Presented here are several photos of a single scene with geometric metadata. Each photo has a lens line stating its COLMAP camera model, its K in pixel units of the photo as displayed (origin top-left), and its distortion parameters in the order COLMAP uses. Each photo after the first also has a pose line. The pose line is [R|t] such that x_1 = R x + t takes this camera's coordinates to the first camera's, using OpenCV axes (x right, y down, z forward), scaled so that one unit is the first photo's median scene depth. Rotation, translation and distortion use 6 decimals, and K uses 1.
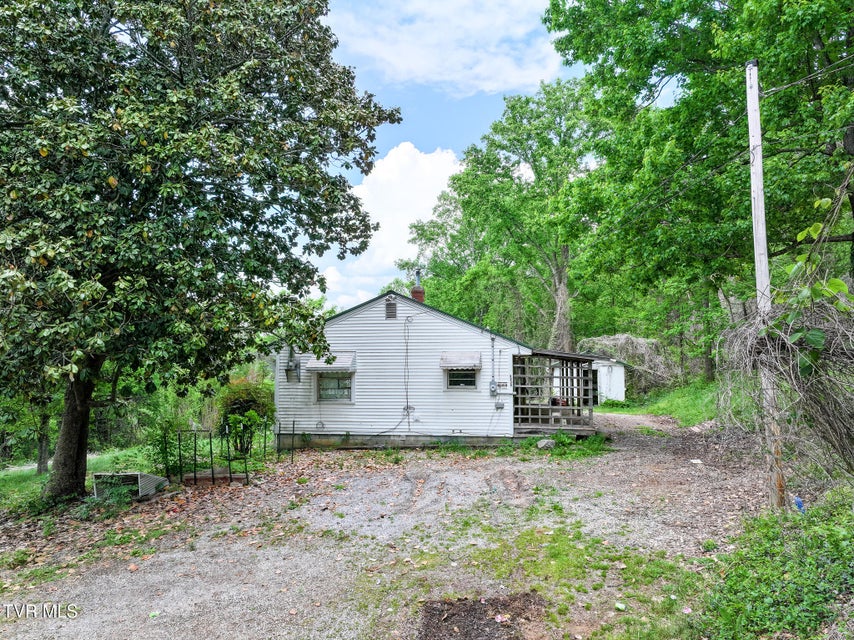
lens RADIAL K [[599.0, 0, 430.7], [0, 599.0, 318.7], [0, 0, 1]] dist [0.006351, 0.006504]
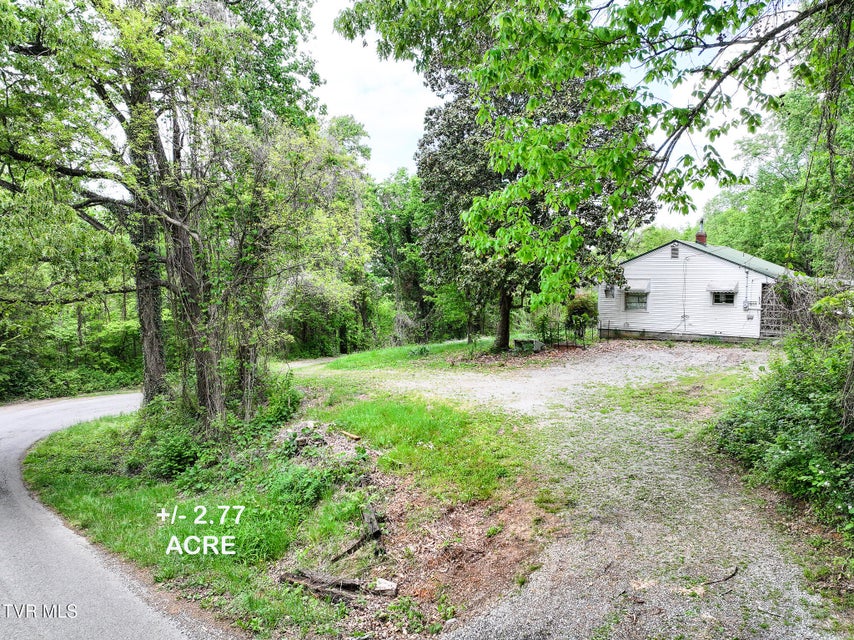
lens RADIAL K [[599.0, 0, 429.8], [0, 599.0, 317.5], [0, 0, 1]] dist [0.006351, 0.006504]
pose [[0.864182, 0.041816, -0.501438, 0.173824], [0.033338, 0.989593, 0.139979, -0.088748], [0.502073, -0.137684, 0.853795, -0.670412]]
